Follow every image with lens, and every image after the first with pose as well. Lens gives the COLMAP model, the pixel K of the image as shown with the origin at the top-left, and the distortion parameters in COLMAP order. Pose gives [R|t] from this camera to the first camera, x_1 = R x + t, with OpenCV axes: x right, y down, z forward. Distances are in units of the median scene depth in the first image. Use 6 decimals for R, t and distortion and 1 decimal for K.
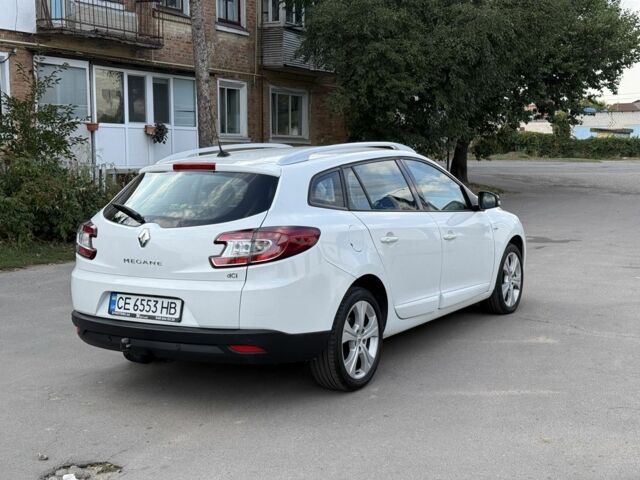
lens RADIAL K [[900.0, 0, 320.0], [0, 900.0, 240.0], [0, 0, 1]] dist [0.190888, -0.380657]
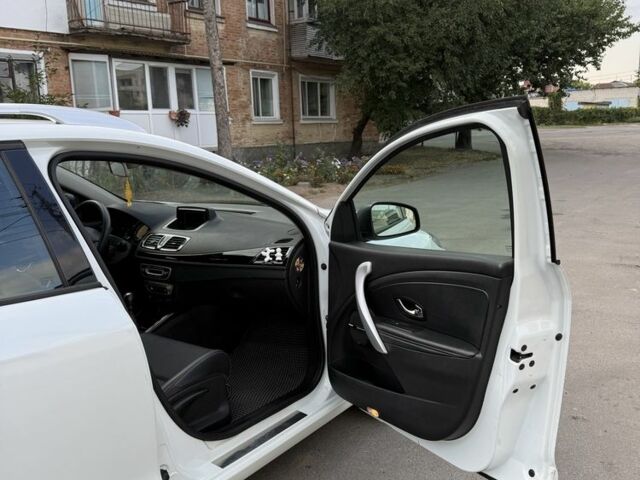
lens RADIAL K [[597.8, 0, 320.0], [0, 597.8, 240.0], [0, 0, 1]] dist [0.133230, -0.262386]
pose [[0.993325, -0.016923, -0.114101, 0.064193], [0.026506, 0.996197, 0.083006, -0.018800], [0.112262, -0.085476, 0.989995, 0.207063]]
